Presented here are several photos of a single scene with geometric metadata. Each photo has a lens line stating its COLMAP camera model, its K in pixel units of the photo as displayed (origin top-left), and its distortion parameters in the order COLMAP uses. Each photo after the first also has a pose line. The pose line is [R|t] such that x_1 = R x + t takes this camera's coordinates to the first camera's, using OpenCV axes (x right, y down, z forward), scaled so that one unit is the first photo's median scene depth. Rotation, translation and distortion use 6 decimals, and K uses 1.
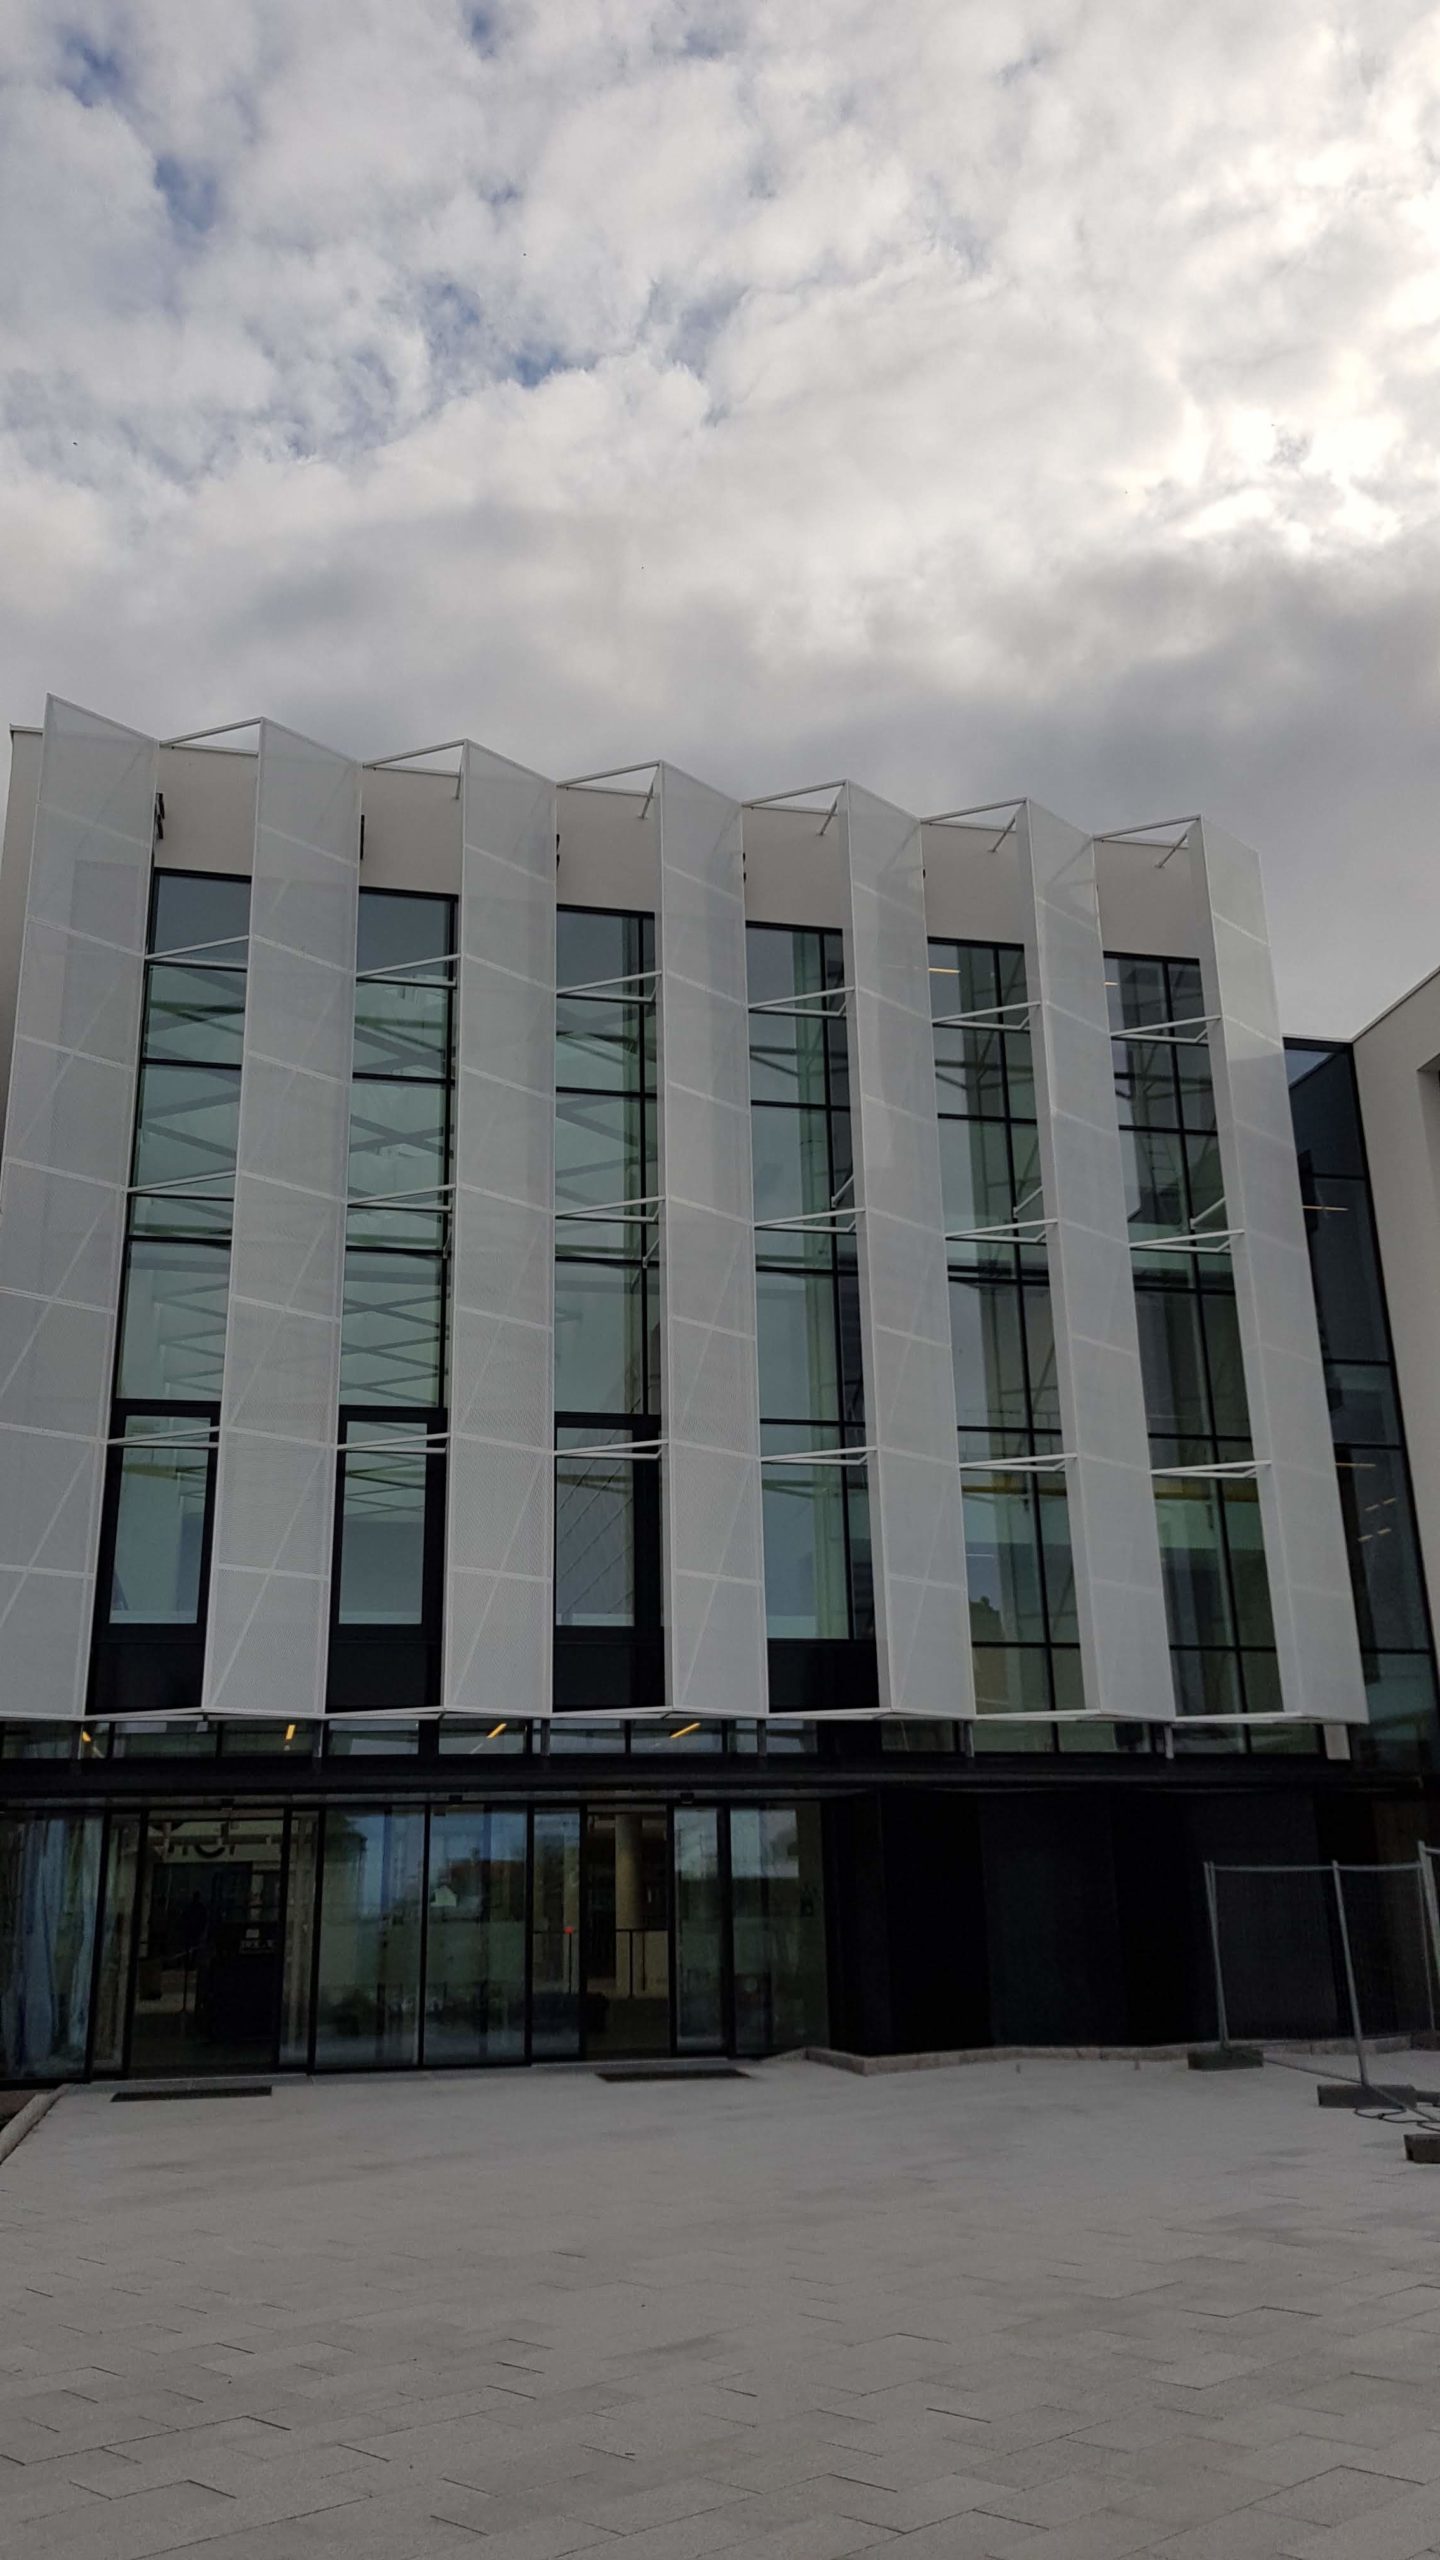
lens RADIAL K [[1966.0, 0, 720.0], [0, 1966.0, 1280.0], [0, 0, 1]] dist [0.132420, -0.299047]
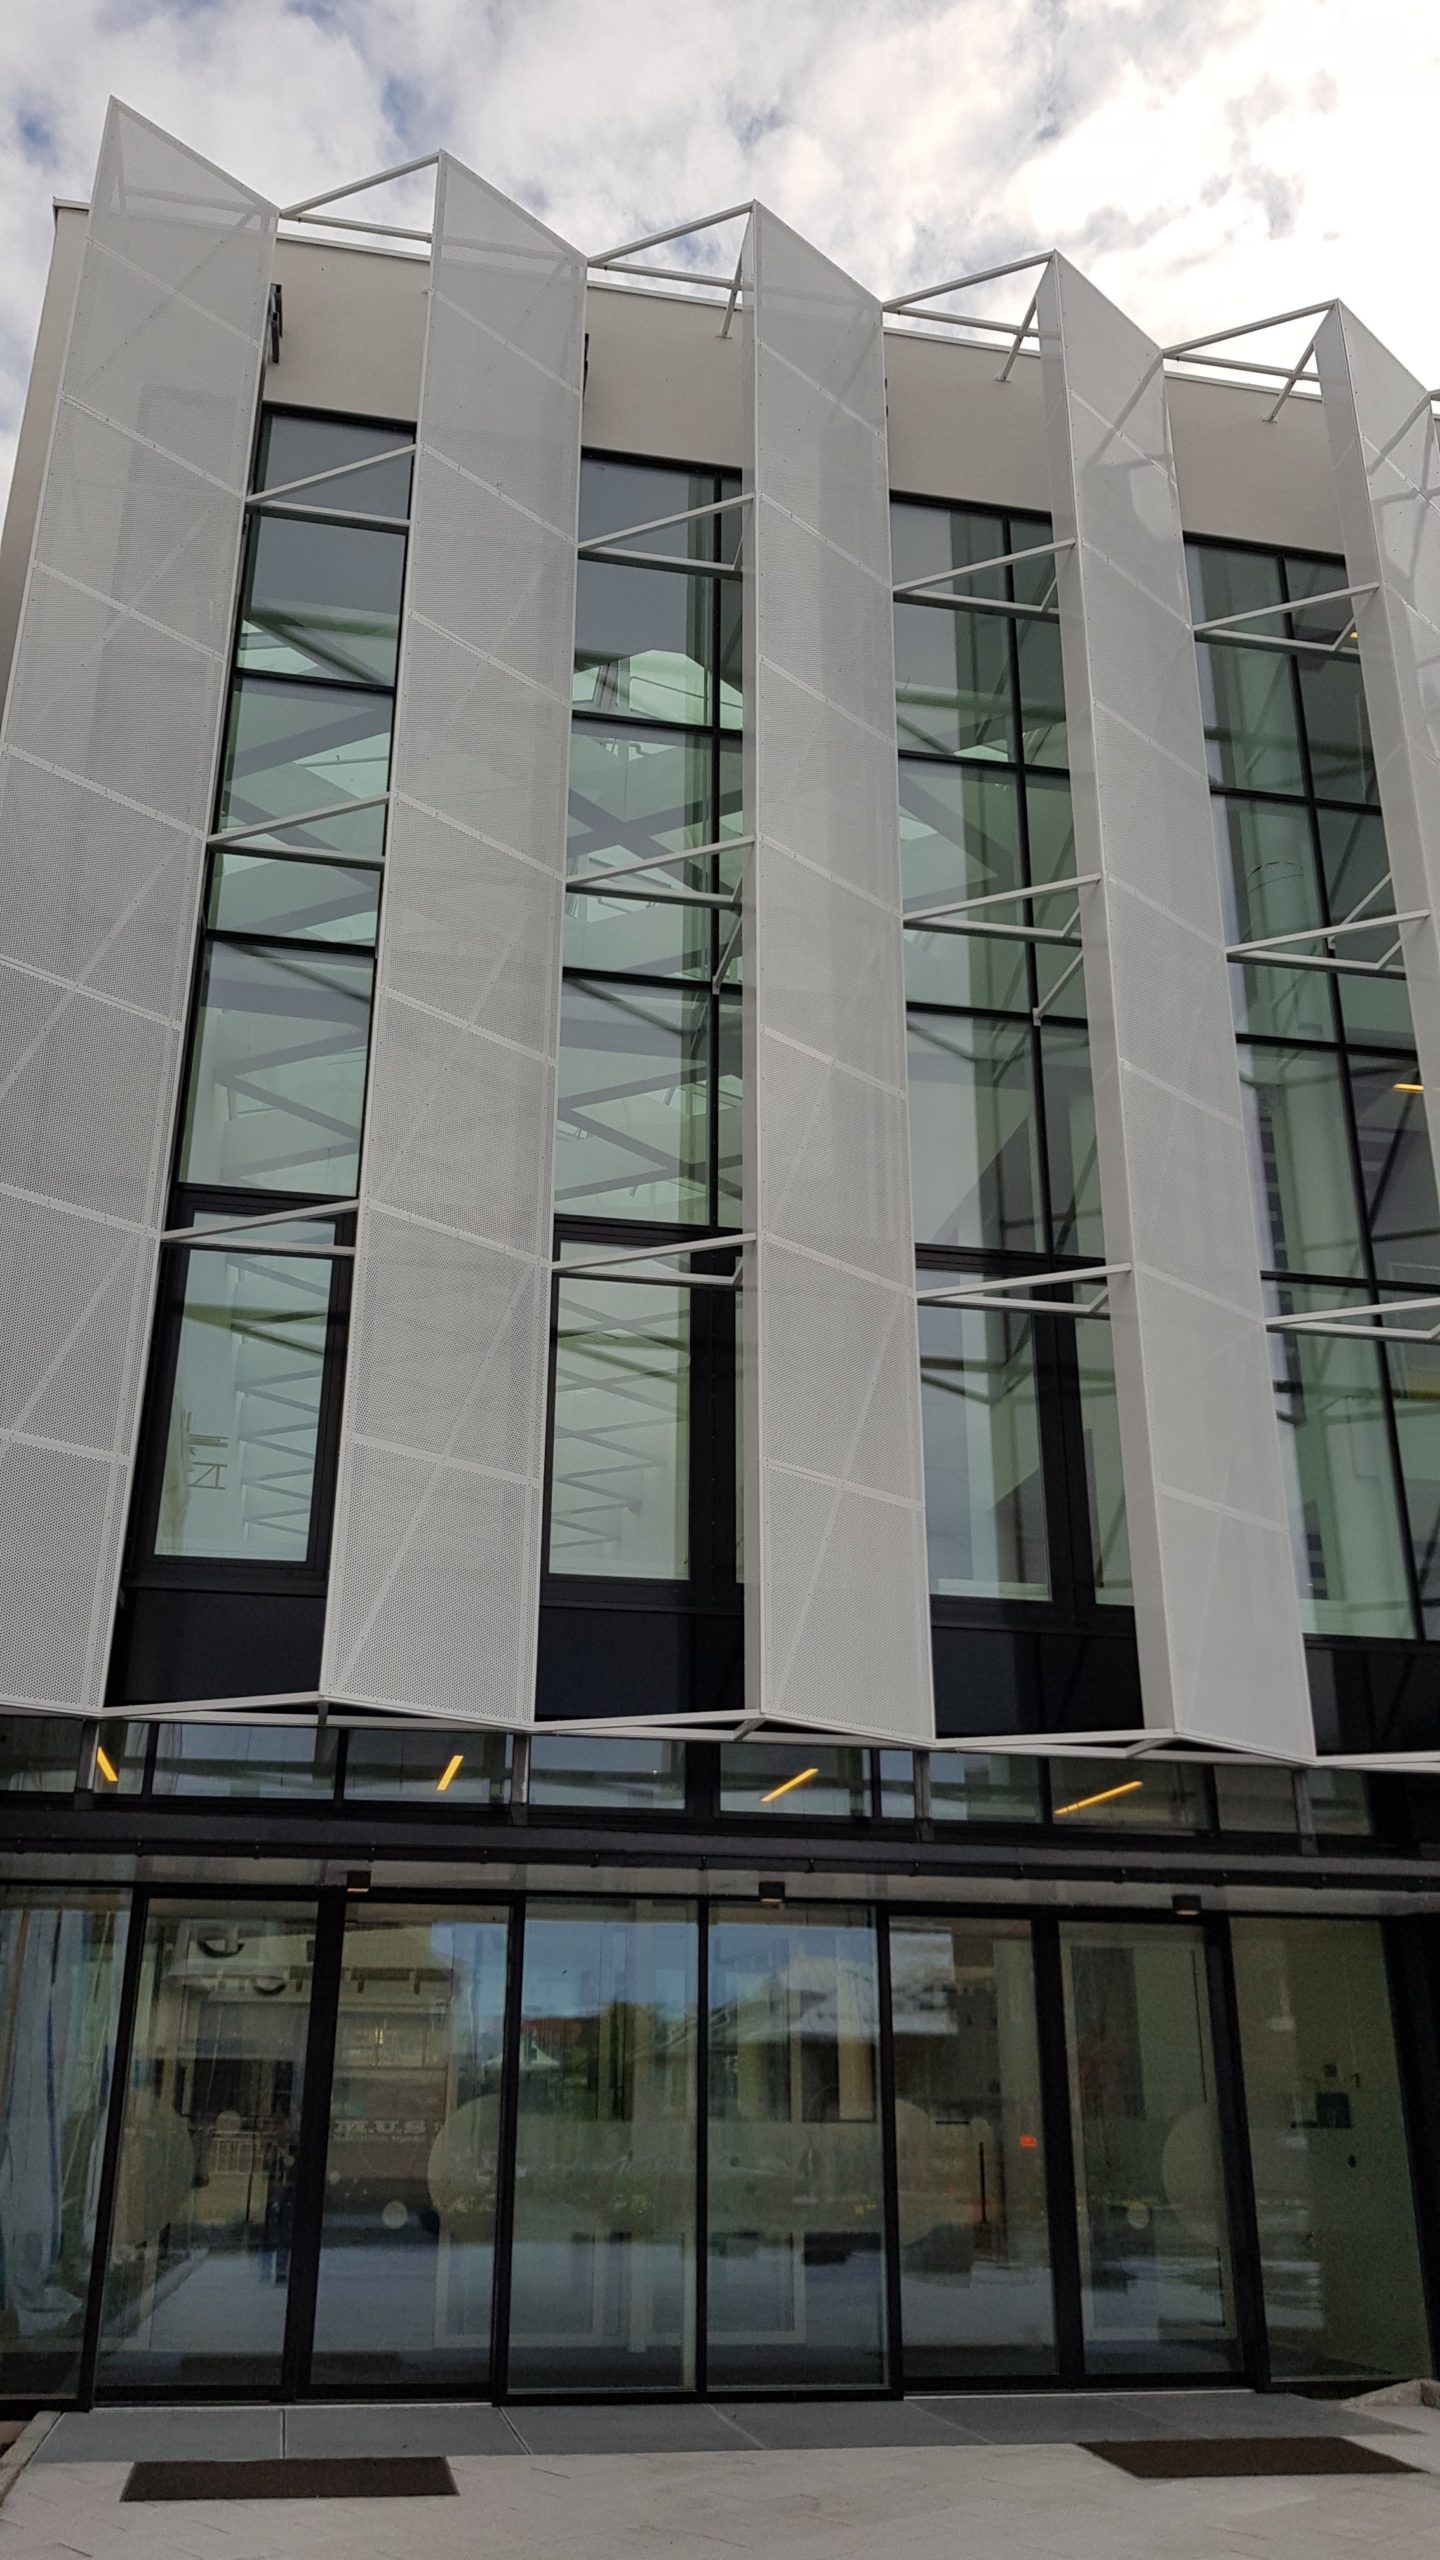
lens RADIAL K [[1977.1, 0, 720.0], [0, 1977.1, 1280.0], [0, 0, 1]] dist [0.067928, -0.099016]
pose [[0.999508, 0.014103, -0.028028, -0.126223], [-0.016034, 0.997426, -0.069893, 0.126059], [0.026970, 0.070308, 0.997161, 0.417827]]
